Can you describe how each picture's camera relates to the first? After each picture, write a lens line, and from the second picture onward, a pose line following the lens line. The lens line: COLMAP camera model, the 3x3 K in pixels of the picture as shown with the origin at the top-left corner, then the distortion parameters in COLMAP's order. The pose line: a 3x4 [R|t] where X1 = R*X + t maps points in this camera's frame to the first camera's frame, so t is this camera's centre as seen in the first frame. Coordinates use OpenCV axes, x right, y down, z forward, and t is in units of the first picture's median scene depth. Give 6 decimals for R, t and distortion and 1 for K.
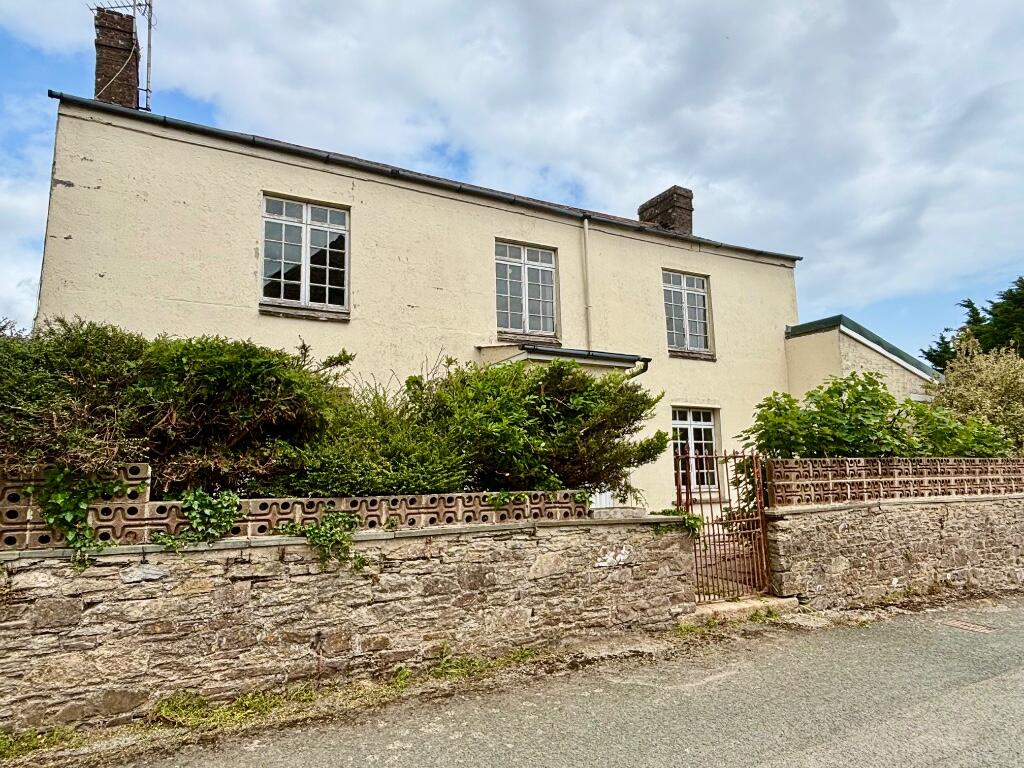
lens RADIAL K [[624.7, 0, 502.1], [0, 624.7, 378.7], [0, 0, 1]] dist [0.003207, -0.009655]
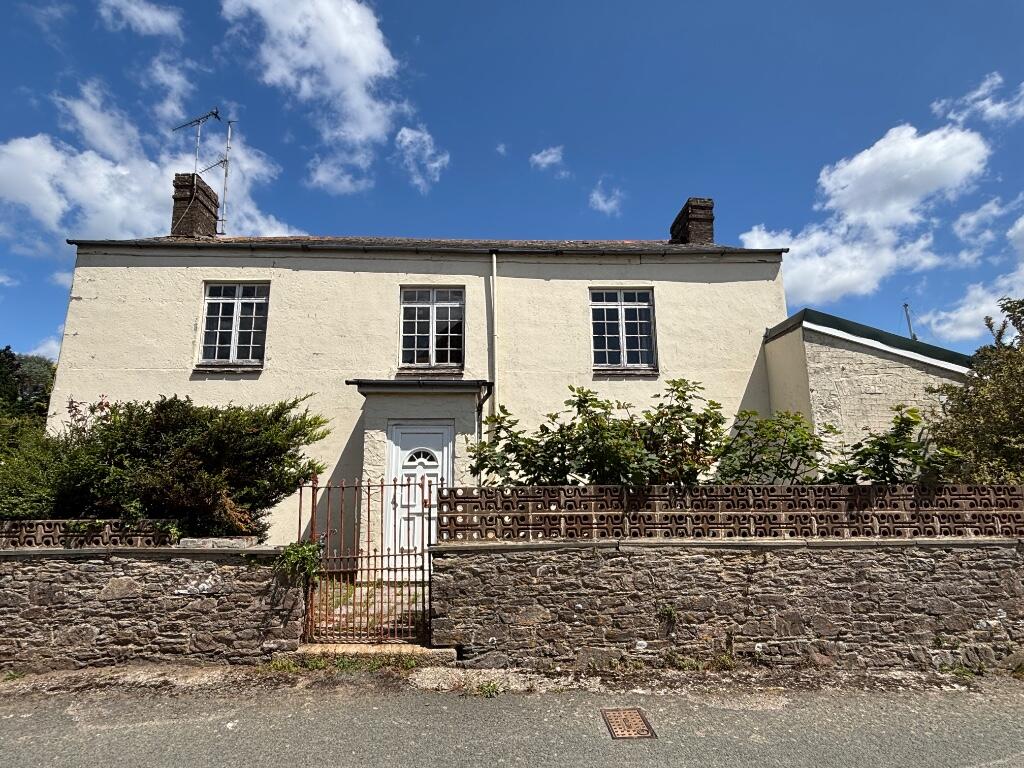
lens RADIAL K [[517.2, 0, 510.1], [0, 517.2, 390.3], [0, 0, 1]] dist [0.003831, -0.001681]
pose [[0.901911, -0.071399, -0.425980, 0.780538], [0.058588, 0.997351, -0.043121, 0.022644], [0.427930, 0.013934, 0.903704, 0.332961]]
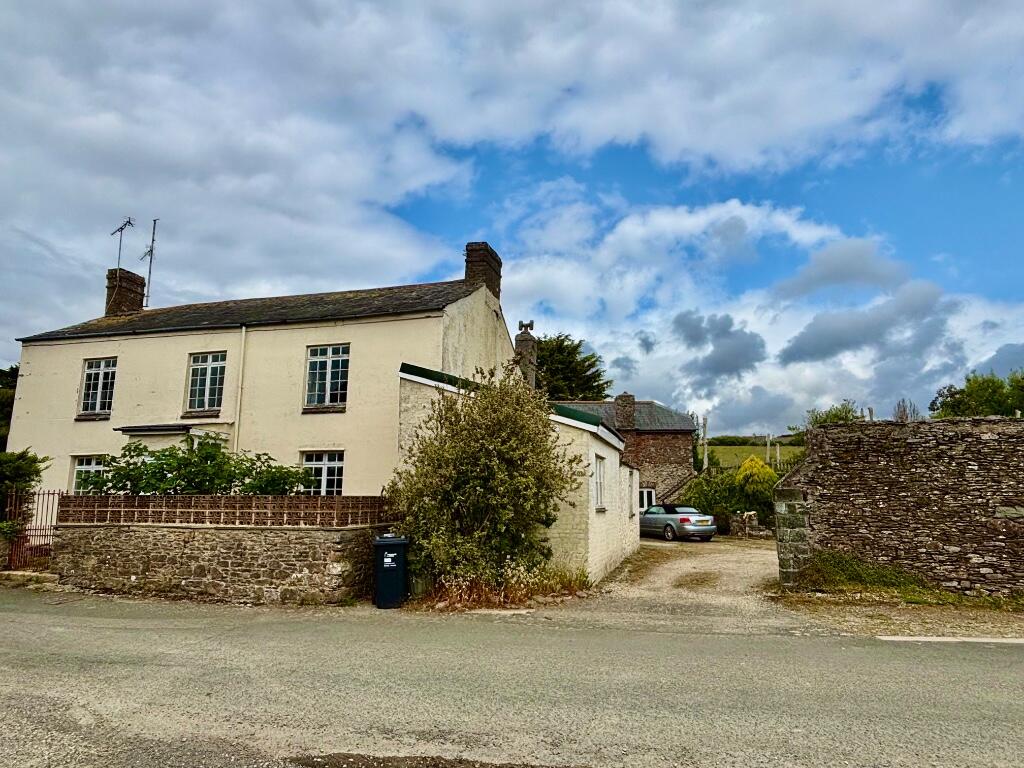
lens RADIAL K [[624.7, 0, 515.4], [0, 624.7, 385.7], [0, 0, 1]] dist [0.003207, -0.009655]
pose [[0.736323, -0.104170, -0.668563, 2.358152], [0.090732, 0.994355, -0.055005, 0.030645], [0.670519, -0.020159, 0.741618, 0.509961]]
